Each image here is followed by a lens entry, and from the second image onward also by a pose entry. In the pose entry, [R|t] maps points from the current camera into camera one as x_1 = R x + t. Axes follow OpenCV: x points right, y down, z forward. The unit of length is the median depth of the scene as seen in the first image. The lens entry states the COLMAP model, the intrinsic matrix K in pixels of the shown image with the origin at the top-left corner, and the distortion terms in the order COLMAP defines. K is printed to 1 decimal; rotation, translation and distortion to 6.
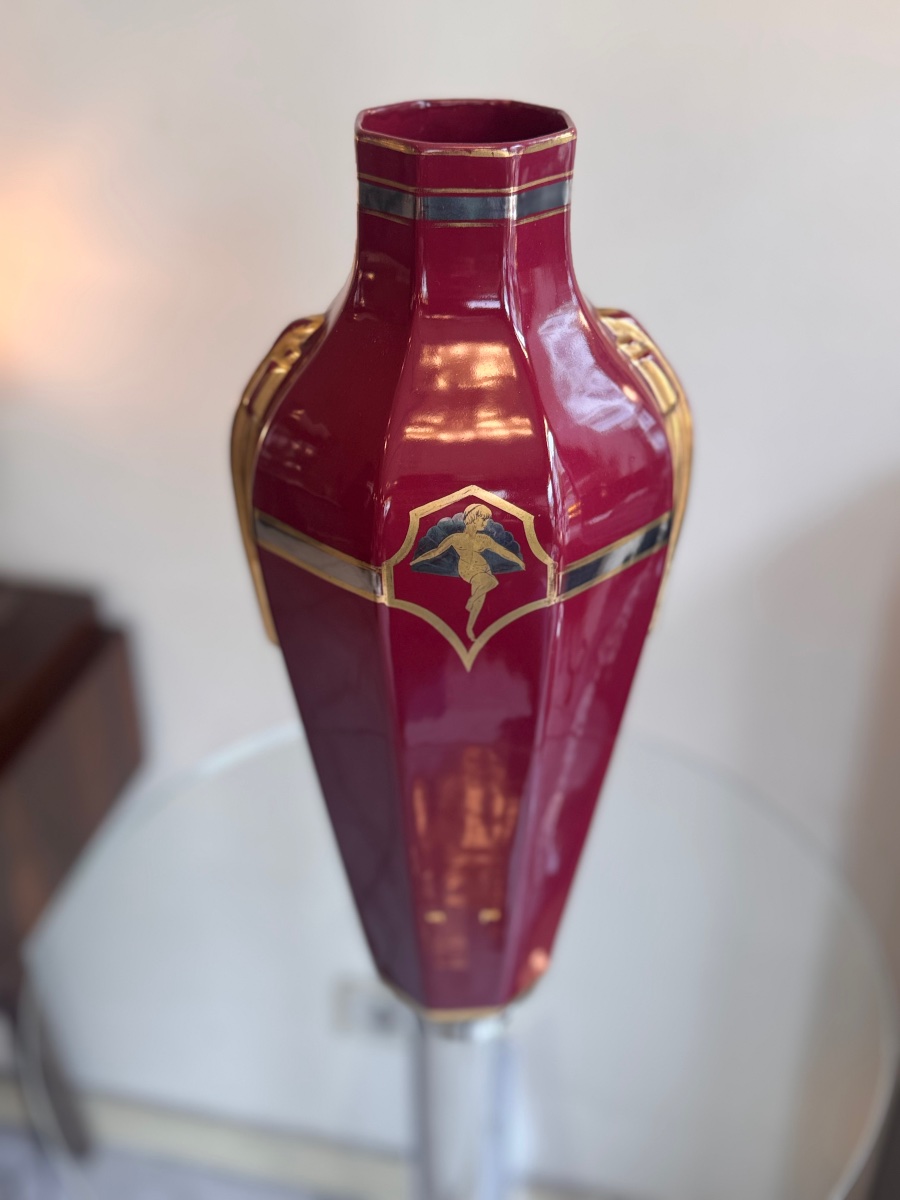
lens RADIAL K [[1311.8, 0, 450.0], [0, 1311.8, 600.0], [0, 0, 1]] dist [0.072337, -0.015296]
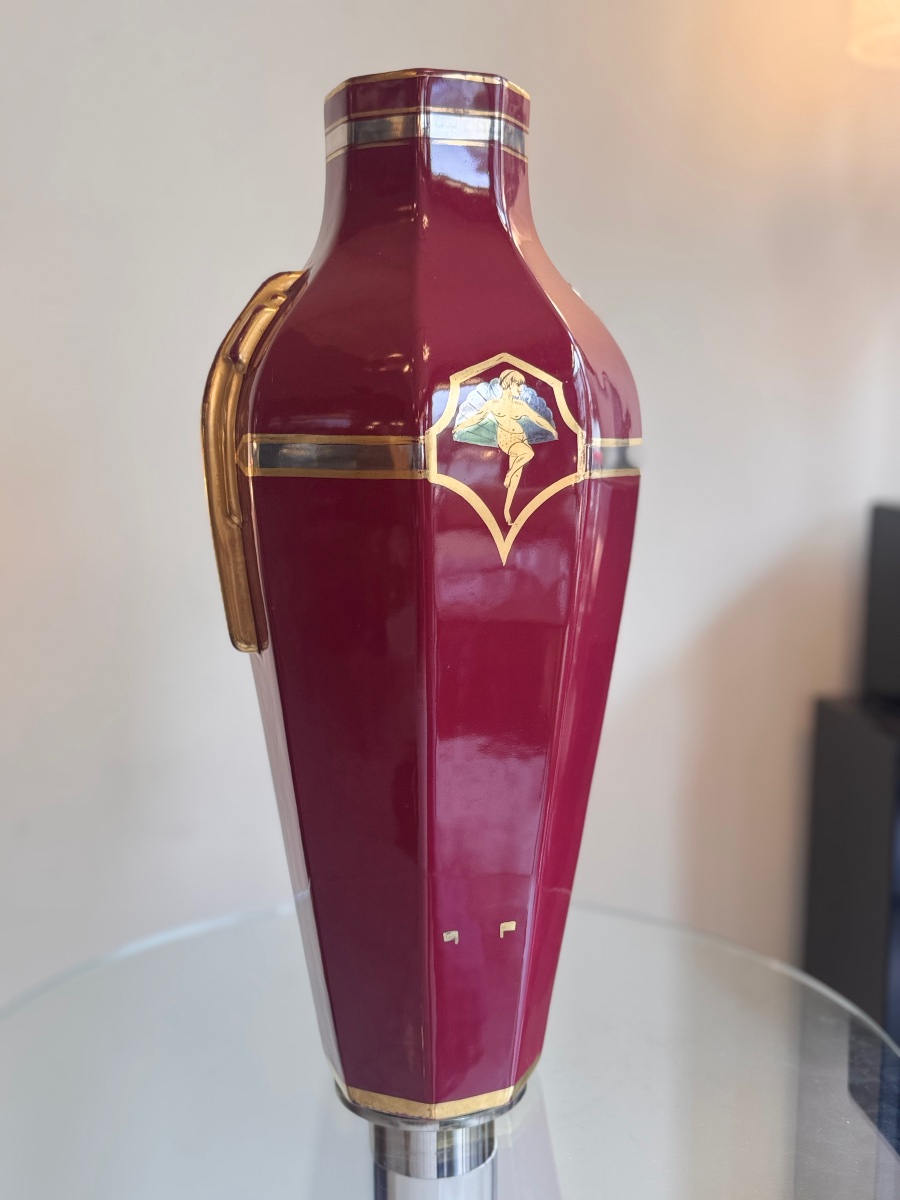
lens RADIAL K [[1311.8, 0, 450.0], [0, 1311.8, 600.0], [0, 0, 1]] dist [0.072337, -0.015296]
pose [[0.941966, -0.047121, 0.332386, -0.369117], [0.177274, 0.910620, -0.373291, 0.459745], [-0.285087, 0.410550, 0.866126, 0.191228]]
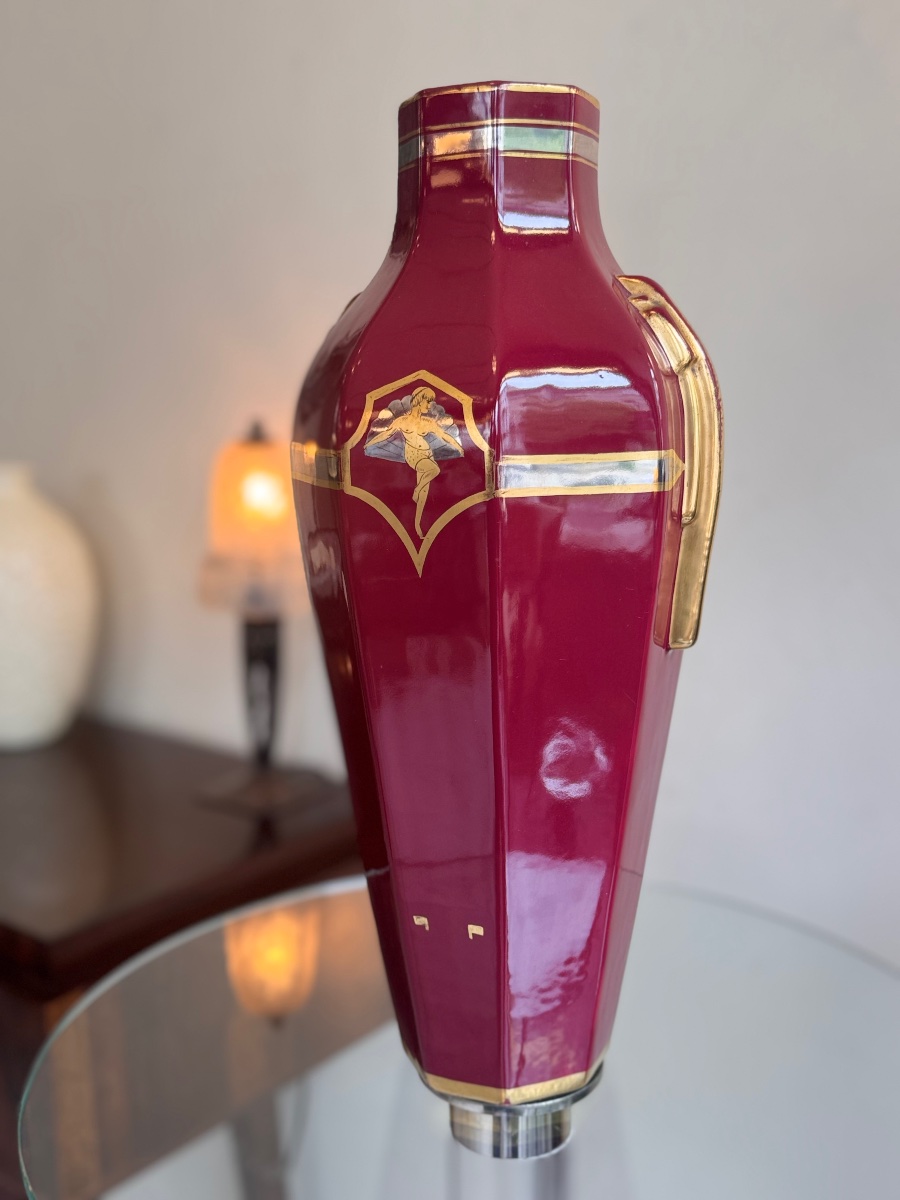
lens RADIAL K [[1311.8, 0, 450.0], [0, 1311.8, 600.0], [0, 0, 1]] dist [0.072337, -0.015296]
pose [[0.901640, 0.062934, -0.427884, 0.490107], [-0.213796, 0.924875, -0.314481, 0.402166], [0.375948, 0.375029, 0.847359, 0.180433]]
